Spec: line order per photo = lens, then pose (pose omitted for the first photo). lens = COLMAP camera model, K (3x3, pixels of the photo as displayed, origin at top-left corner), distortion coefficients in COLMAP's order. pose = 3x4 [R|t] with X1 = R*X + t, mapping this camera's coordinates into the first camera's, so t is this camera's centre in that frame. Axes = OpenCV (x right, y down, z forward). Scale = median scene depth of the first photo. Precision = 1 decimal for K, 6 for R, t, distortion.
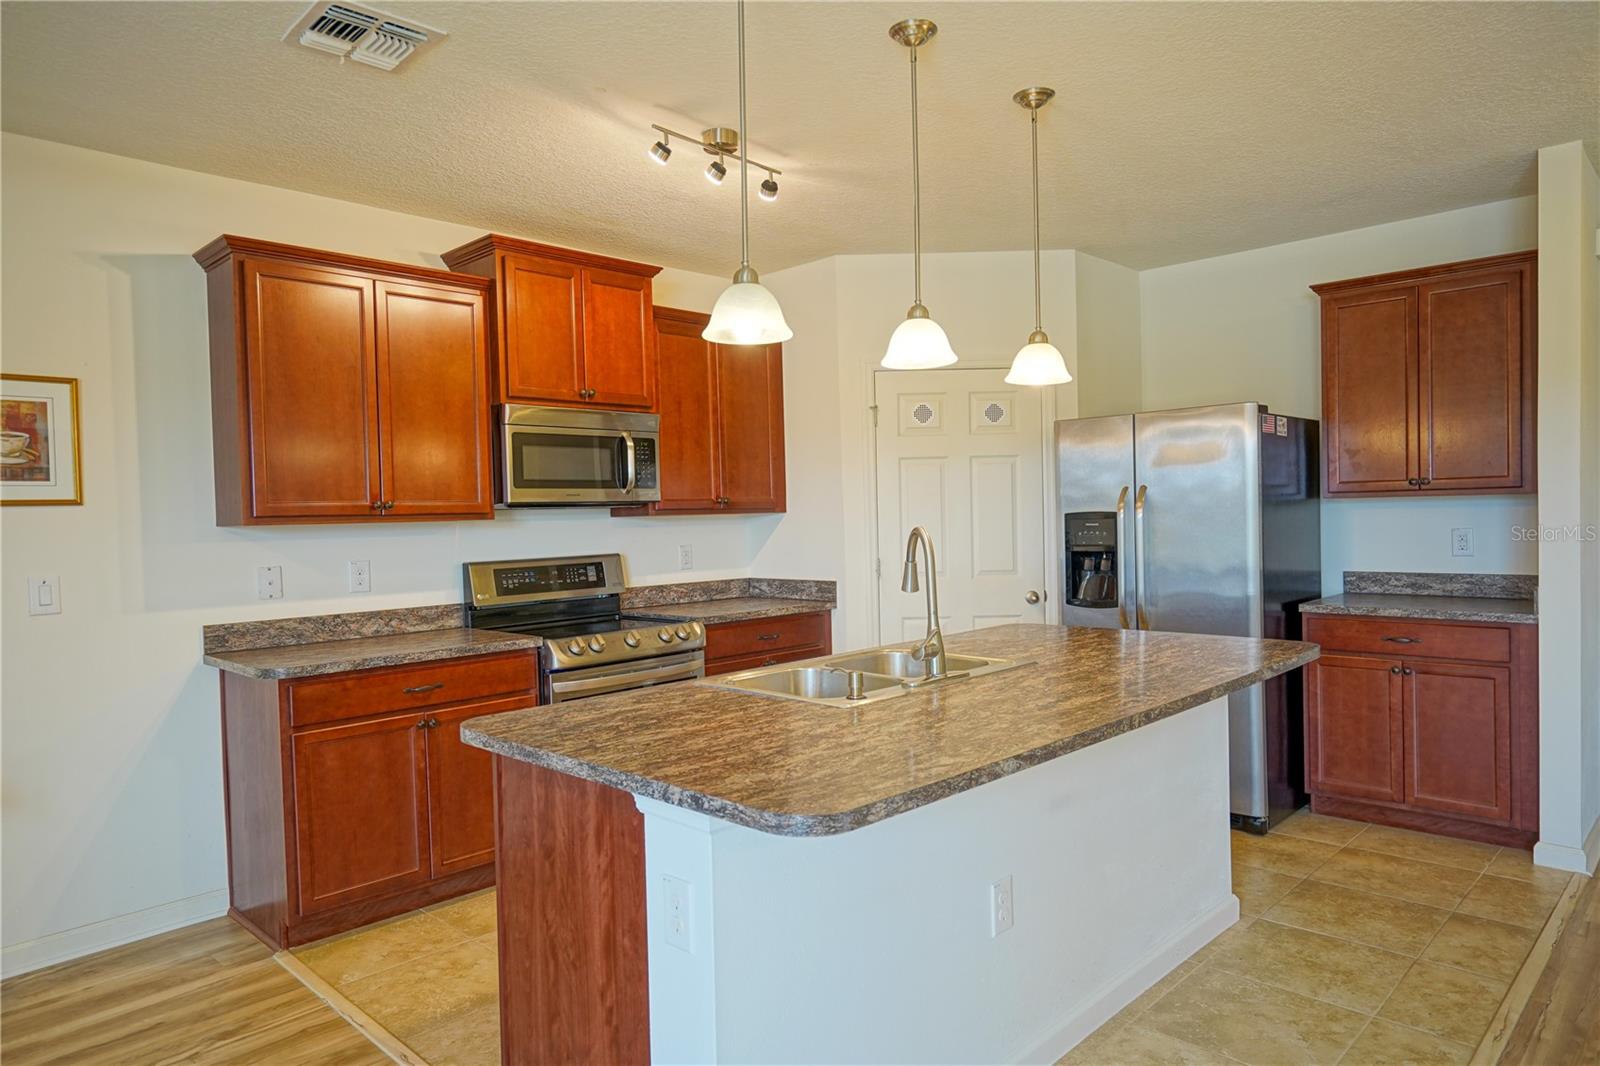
lens RADIAL K [[1004.8, 0, 802.3], [0, 1004.8, 534.1], [0, 0, 1]] dist [0.004626, -0.000993]
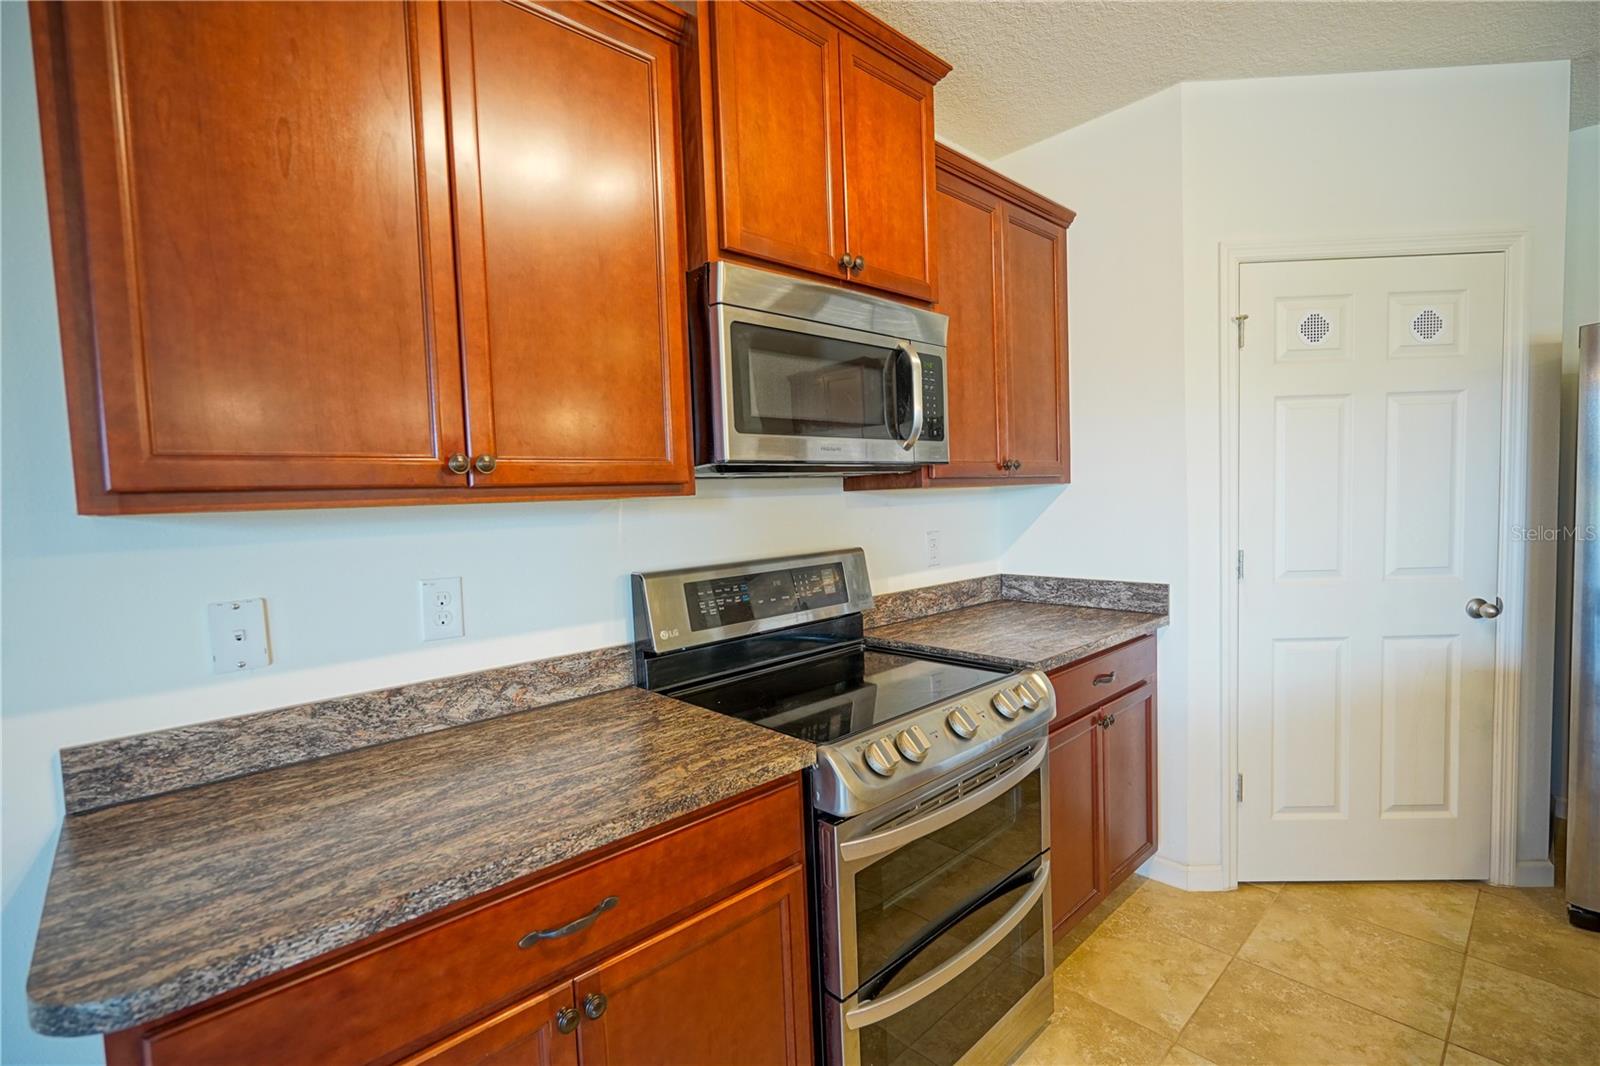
lens RADIAL K [[722.2, 0, 798.0], [0, 722.2, 534.5], [0, 0, 1]] dist [-0.009506, 0.000256]
pose [[0.998882, -0.007703, -0.046647, -0.229471], [0.009353, 0.999334, 0.035265, -0.006651], [0.046344, -0.035662, 0.998289, 0.611906]]
